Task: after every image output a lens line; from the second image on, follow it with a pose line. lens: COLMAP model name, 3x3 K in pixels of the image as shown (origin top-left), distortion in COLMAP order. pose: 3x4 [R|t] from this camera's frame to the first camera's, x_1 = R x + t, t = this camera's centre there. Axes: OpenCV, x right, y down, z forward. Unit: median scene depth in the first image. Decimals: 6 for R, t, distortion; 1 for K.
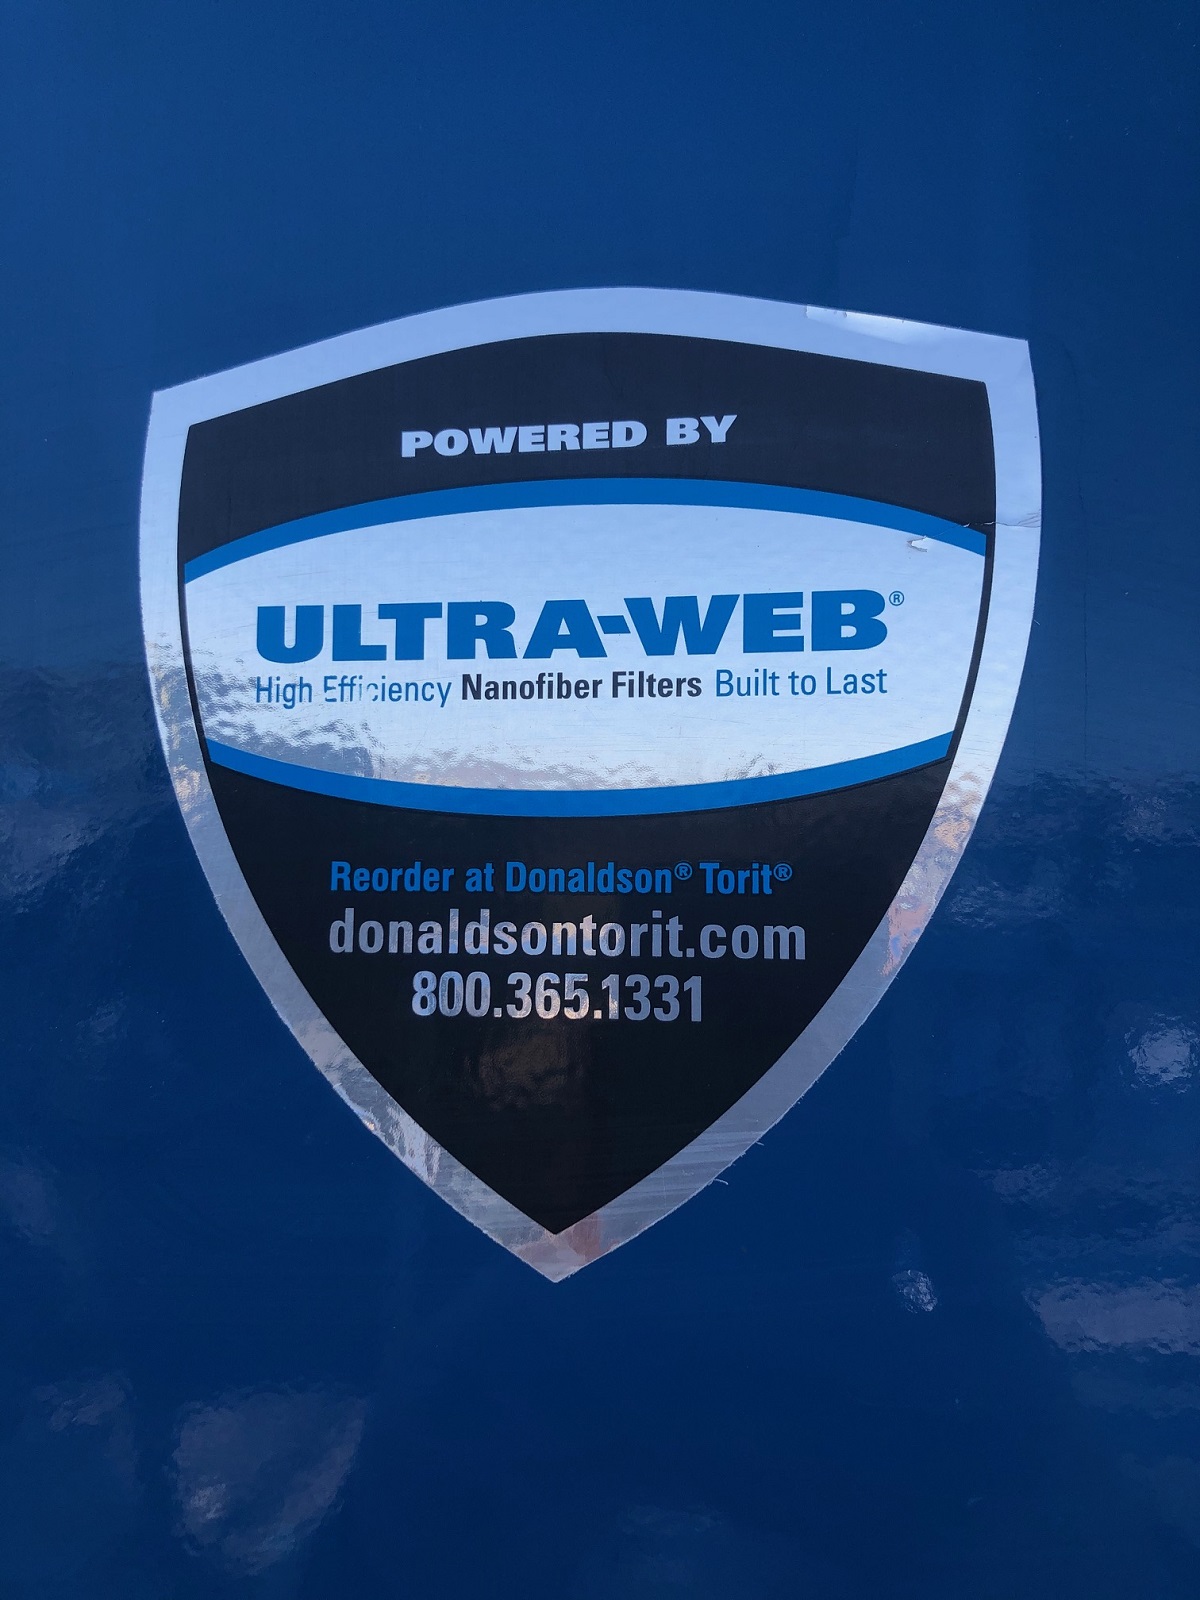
lens RADIAL K [[1313.6, 0, 590.1], [0, 1313.6, 796.0], [0, 0, 1]] dist [0.060282, -0.080738]
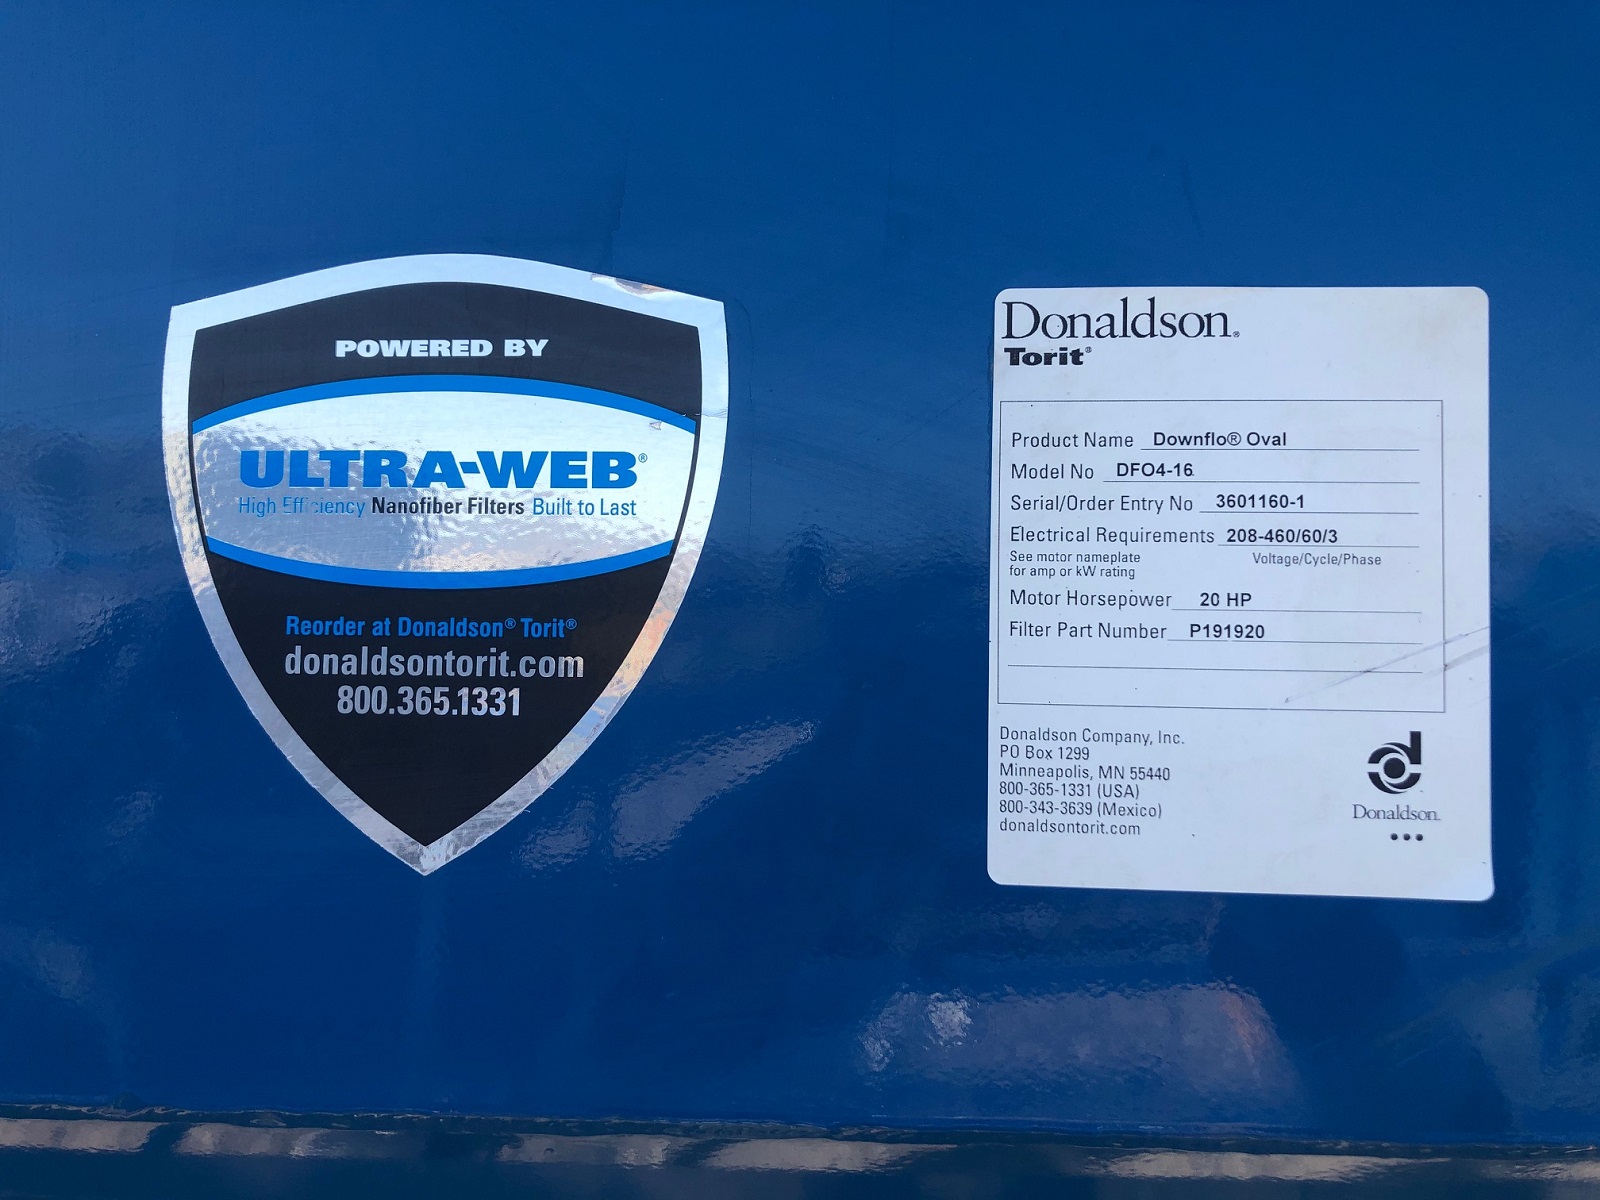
lens RADIAL K [[1313.6, 0, 793.2], [0, 1313.6, 593.3], [0, 0, 1]] dist [0.060282, -0.080738]
pose [[0.934280, 0.016301, 0.356168, -0.183572], [-0.031676, 0.998799, 0.037378, -0.051522], [-0.355131, -0.046204, 0.933674, -0.638681]]
